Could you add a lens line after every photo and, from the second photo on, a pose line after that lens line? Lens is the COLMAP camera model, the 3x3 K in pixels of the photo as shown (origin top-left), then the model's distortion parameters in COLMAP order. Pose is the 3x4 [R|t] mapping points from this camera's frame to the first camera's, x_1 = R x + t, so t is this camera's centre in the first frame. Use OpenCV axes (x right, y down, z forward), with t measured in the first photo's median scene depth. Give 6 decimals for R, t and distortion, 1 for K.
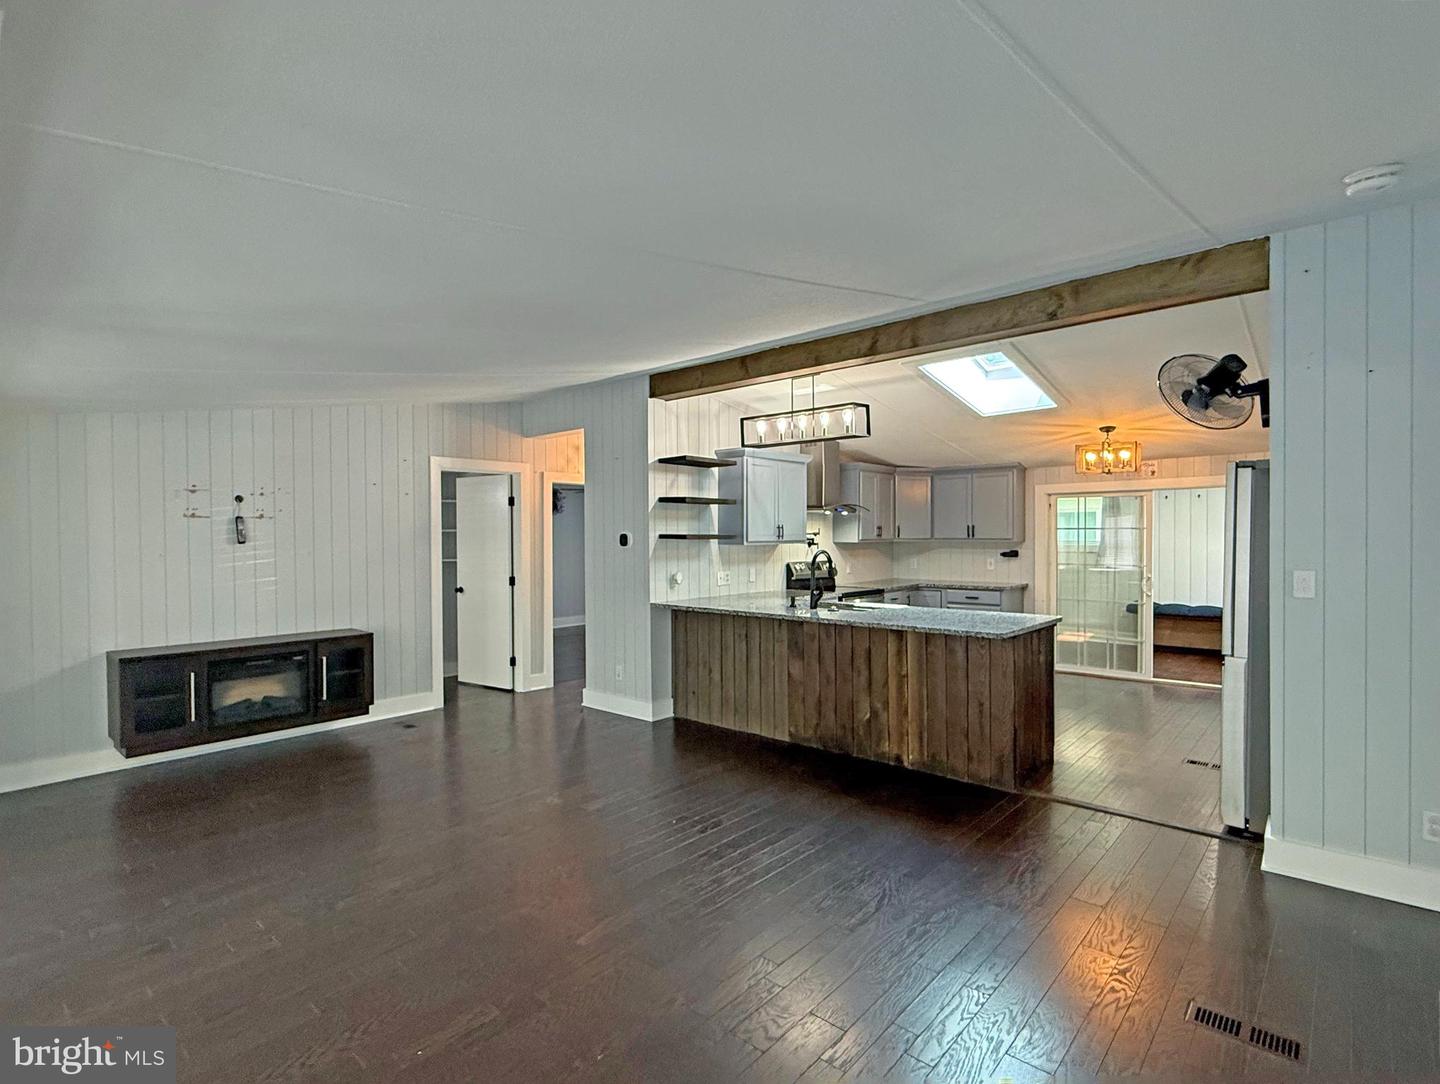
lens RADIAL K [[719.8, 0, 721.0], [0, 719.8, 544.9], [0, 0, 1]] dist [0.001251, 0.000270]
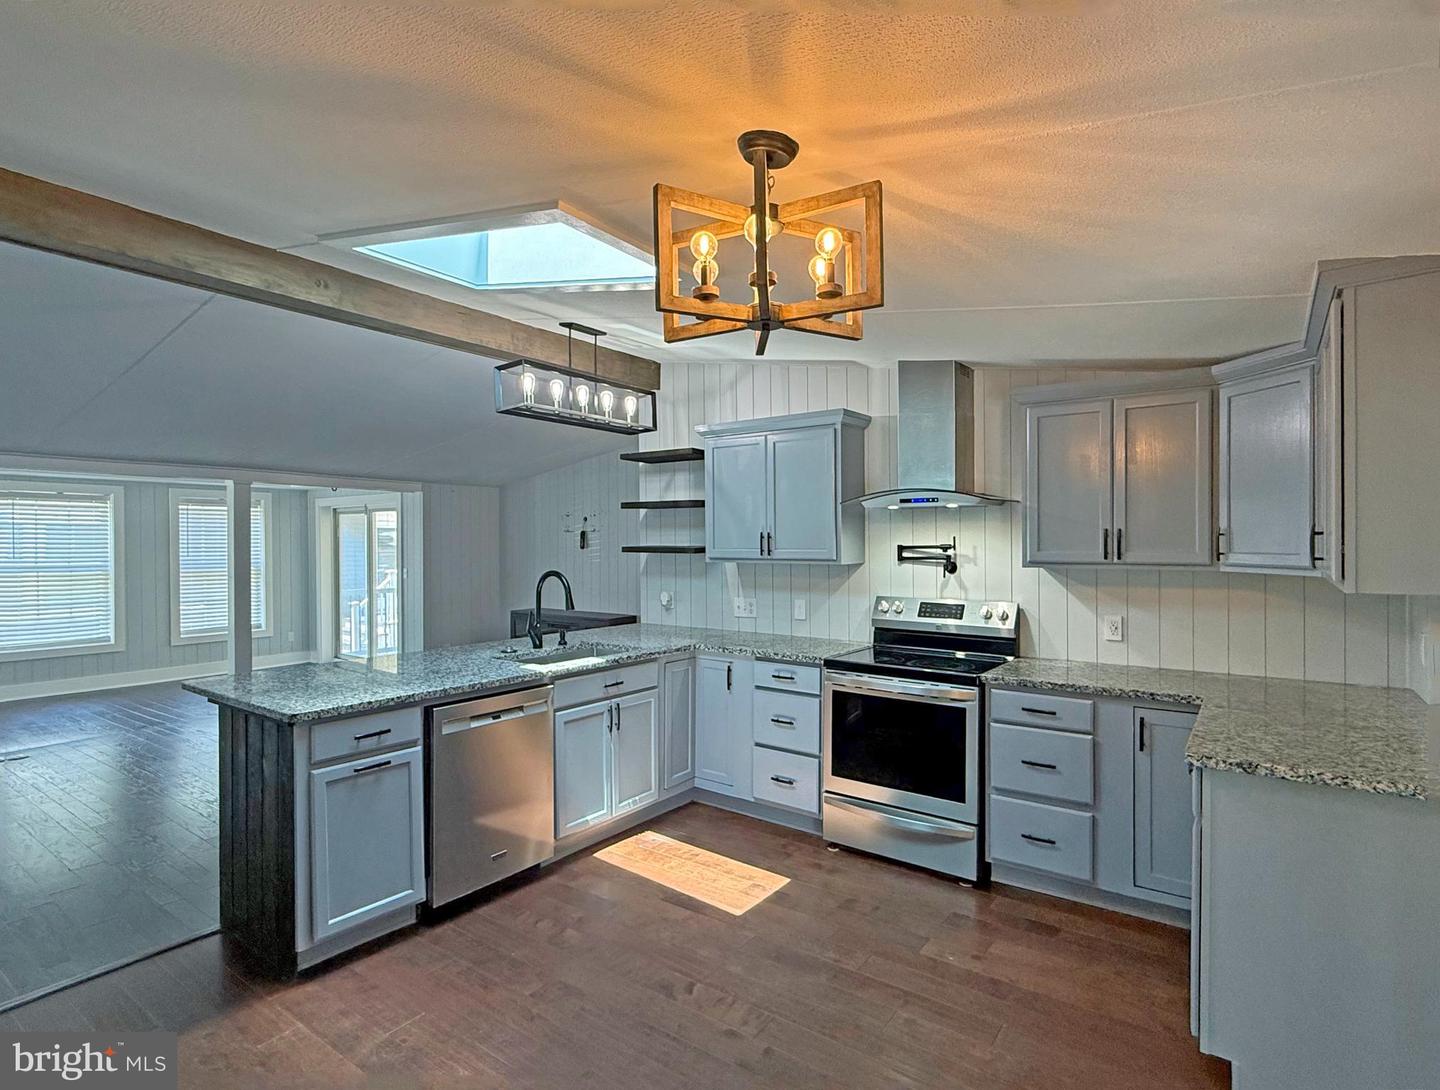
lens RADIAL K [[748.1, 0, 711.9], [0, 748.1, 543.7], [0, 0, 1]] dist [0.001617, 0.000090]
pose [[0.091507, 0.010376, -0.995750, 0.754955], [-0.011853, 0.999886, 0.009330, -0.024436], [0.995734, 0.010949, 0.091619, 0.909546]]
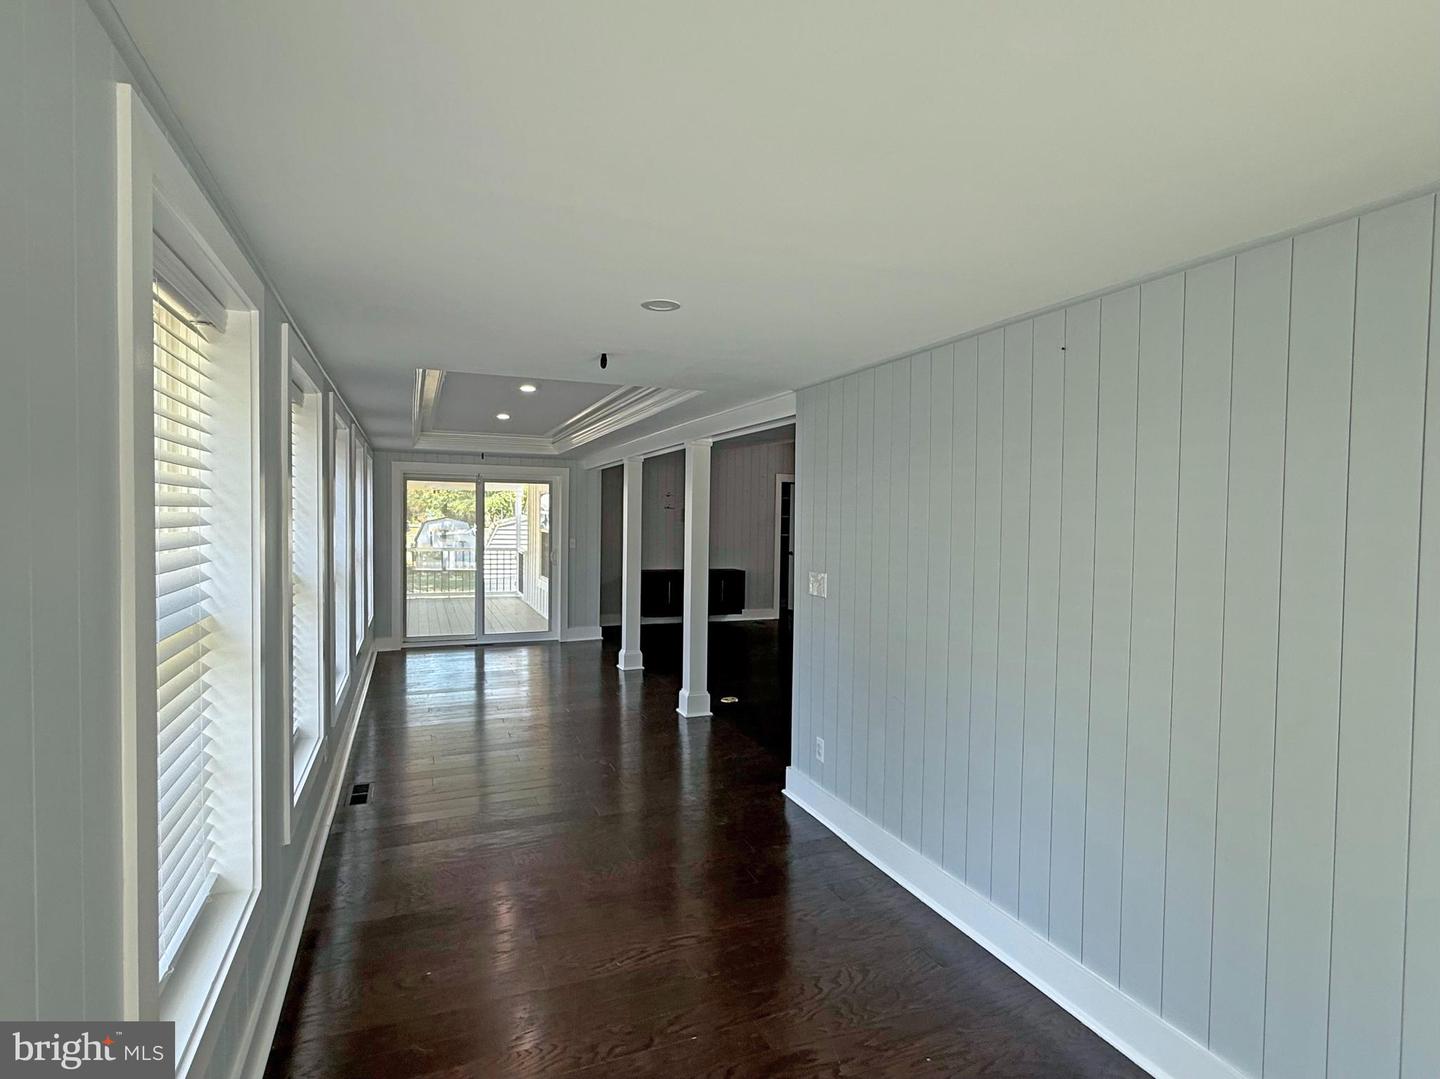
lens RADIAL K [[719.8, 0, 721.0], [0, 719.8, 542.4], [0, 0, 1]] dist [0.001251, 0.000270]
pose [[0.899448, 0.035275, -0.435601, 0.232435], [-0.028122, 0.999343, 0.022858, 0.005439], [0.436121, -0.008310, 0.899850, -0.607811]]
